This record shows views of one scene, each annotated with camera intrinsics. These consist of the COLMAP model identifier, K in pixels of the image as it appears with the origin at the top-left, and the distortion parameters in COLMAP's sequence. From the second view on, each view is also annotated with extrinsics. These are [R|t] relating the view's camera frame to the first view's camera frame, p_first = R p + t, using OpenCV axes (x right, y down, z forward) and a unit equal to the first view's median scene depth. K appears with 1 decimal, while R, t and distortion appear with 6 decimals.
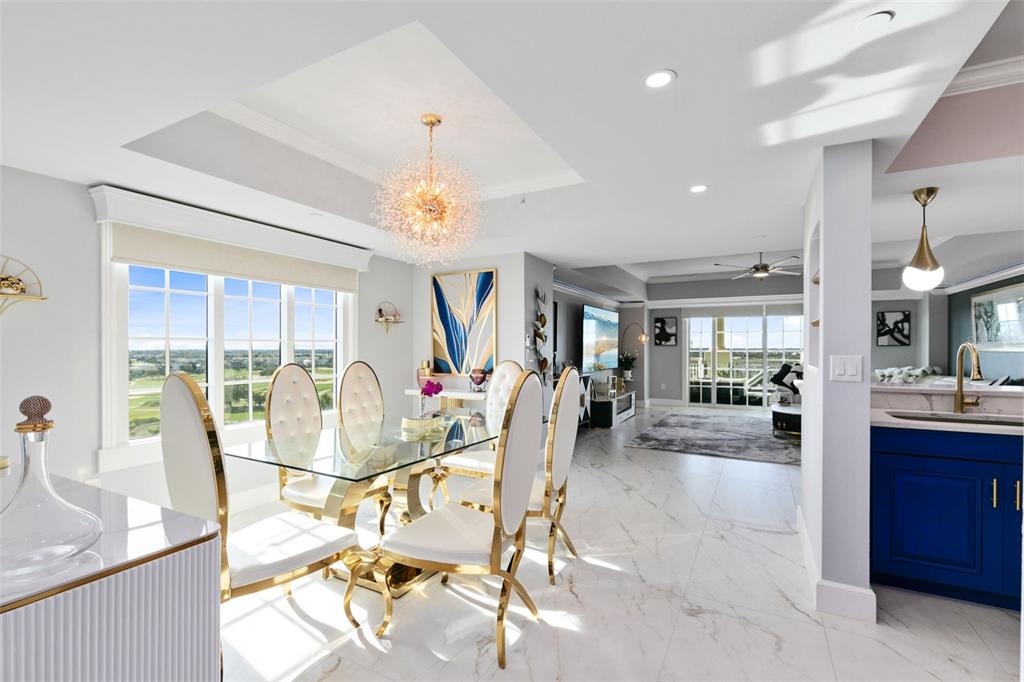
lens RADIAL K [[458.5, 0, 511.9], [0, 458.5, 350.0], [0, 0, 1]] dist [0.003450, -0.000775]
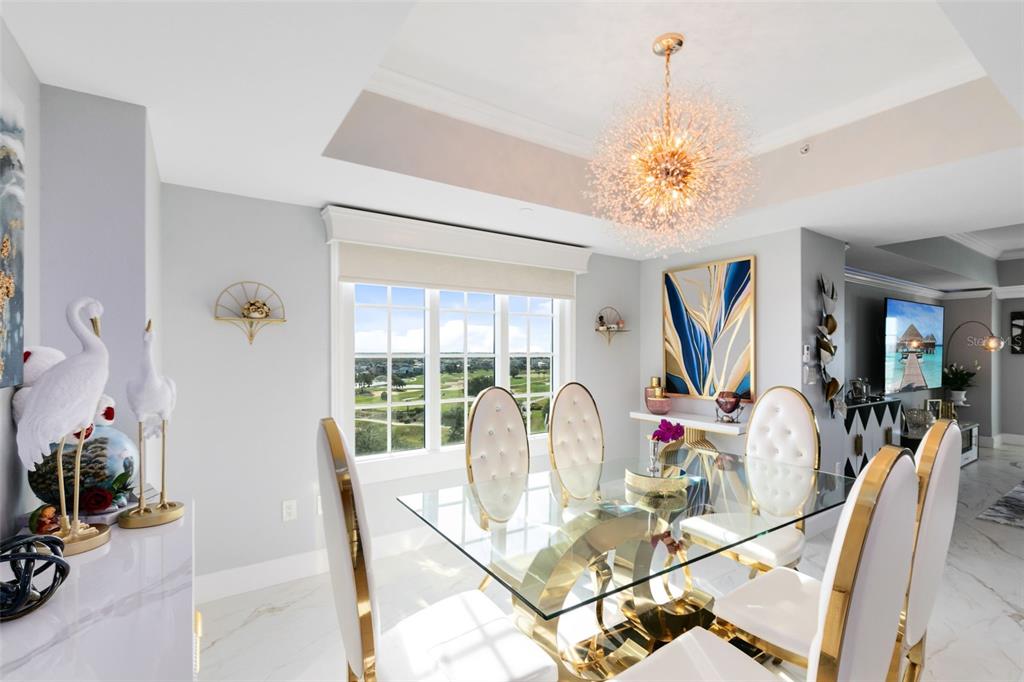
lens RADIAL K [[458.5, 0, 516.0], [0, 458.5, 351.1], [0, 0, 1]] dist [0.003450, -0.000775]
pose [[0.889621, -0.000409, -0.456699, -0.037773], [-0.001057, 0.999995, -0.002954, -0.021340], [0.456698, 0.003111, 0.889616, 0.166143]]
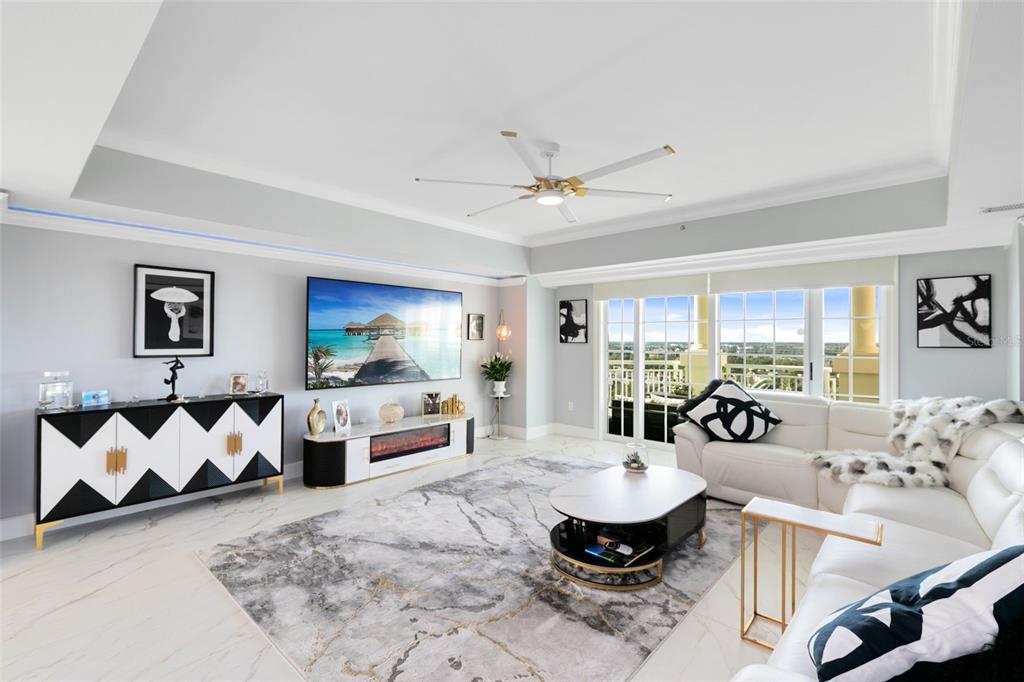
lens RADIAL K [[458.5, 0, 513.8], [0, 458.5, 337.6], [0, 0, 1]] dist [0.003450, -0.000775]
pose [[0.971514, 0.001799, -0.236977, 0.772880], [-0.004328, 0.999939, -0.010153, -0.020489], [0.236944, 0.010889, 0.971462, 0.661421]]
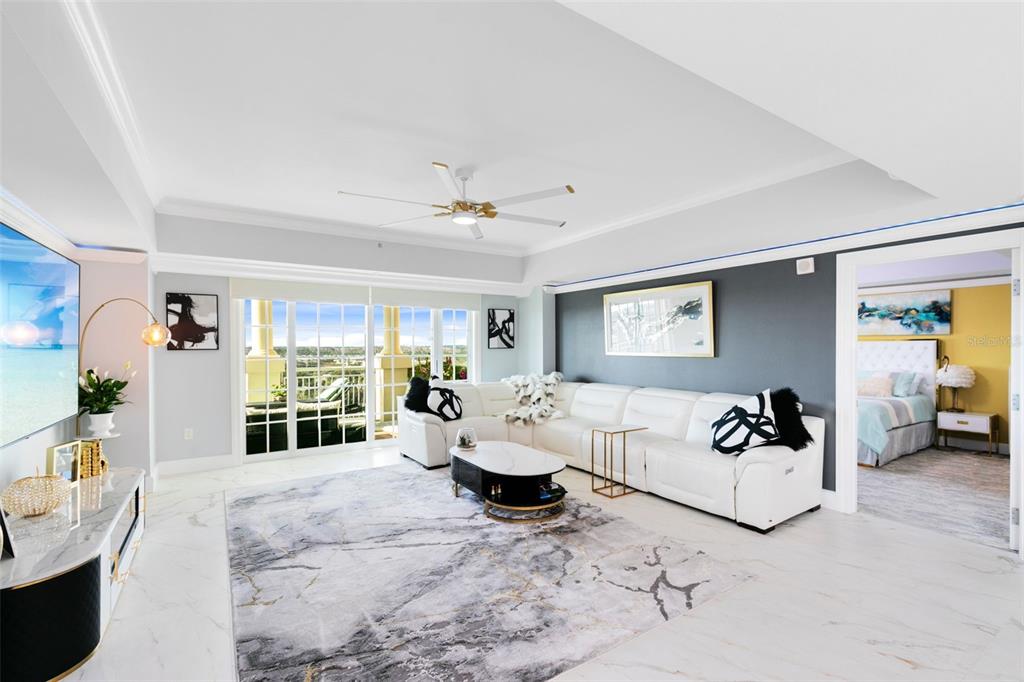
lens RADIAL K [[458.5, 0, 514.9], [0, 458.5, 350.3], [0, 0, 1]] dist [0.003450, -0.000775]
pose [[0.481044, -0.013829, 0.876587, 0.127366], [0.008869, 0.999901, 0.010908, -0.023084], [-0.876652, 0.002527, 0.481119, 0.866972]]
